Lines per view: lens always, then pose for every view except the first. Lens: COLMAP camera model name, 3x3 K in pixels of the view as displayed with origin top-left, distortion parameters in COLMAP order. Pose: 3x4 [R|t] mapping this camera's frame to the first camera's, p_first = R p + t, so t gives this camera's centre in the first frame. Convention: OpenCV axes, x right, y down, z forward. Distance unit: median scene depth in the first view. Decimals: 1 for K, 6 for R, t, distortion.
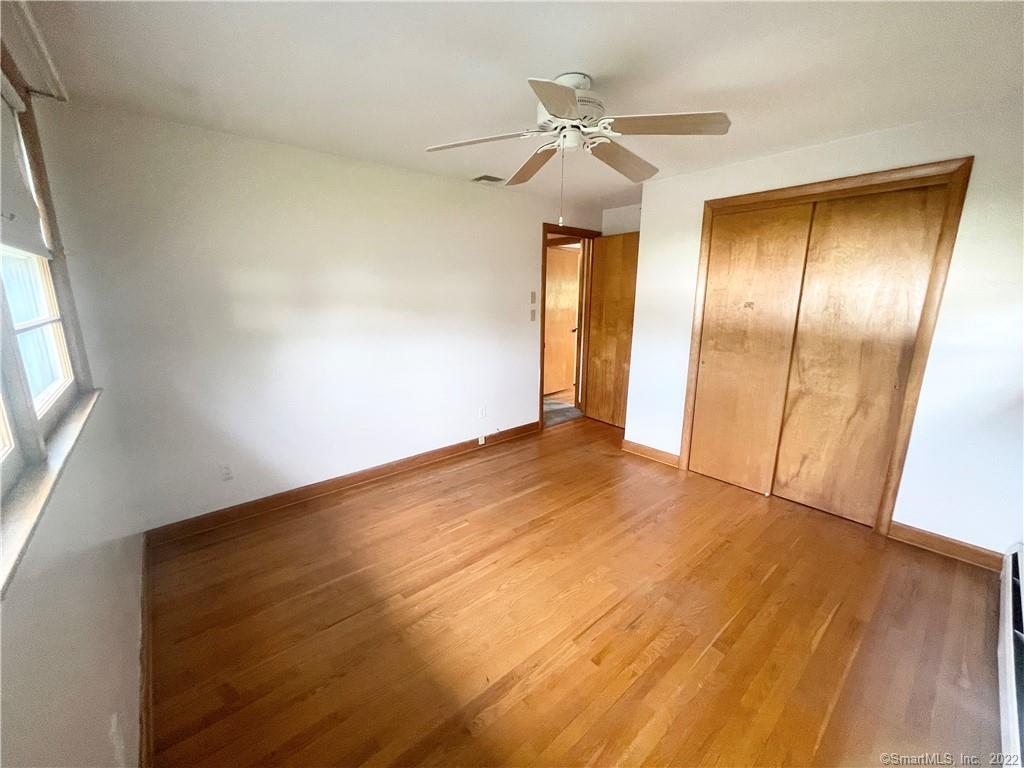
lens RADIAL K [[410.3, 0, 510.0], [0, 410.3, 384.8], [0, 0, 1]] dist [0.004199, 0.000750]
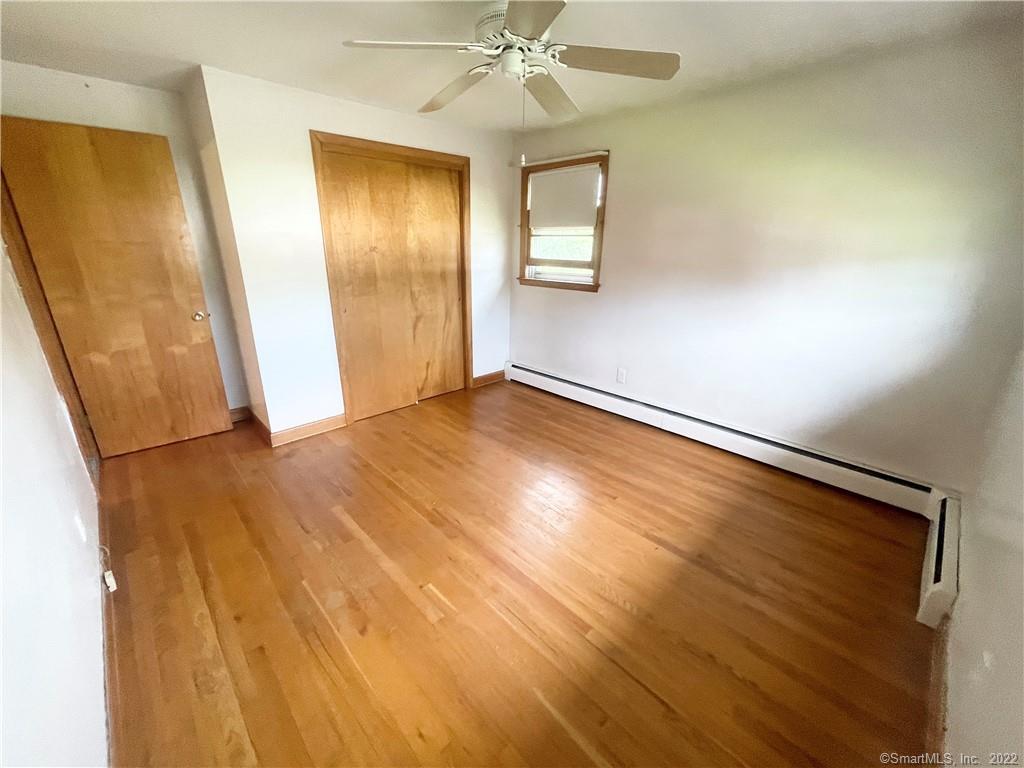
lens RADIAL K [[410.3, 0, 509.4], [0, 410.3, 380.8], [0, 0, 1]] dist [0.004199, 0.000750]
pose [[-0.043001, -0.325567, 0.944541, -0.608493], [0.210308, 0.921282, 0.327125, -0.162261], [-0.976689, 0.212711, 0.028853, 0.732164]]
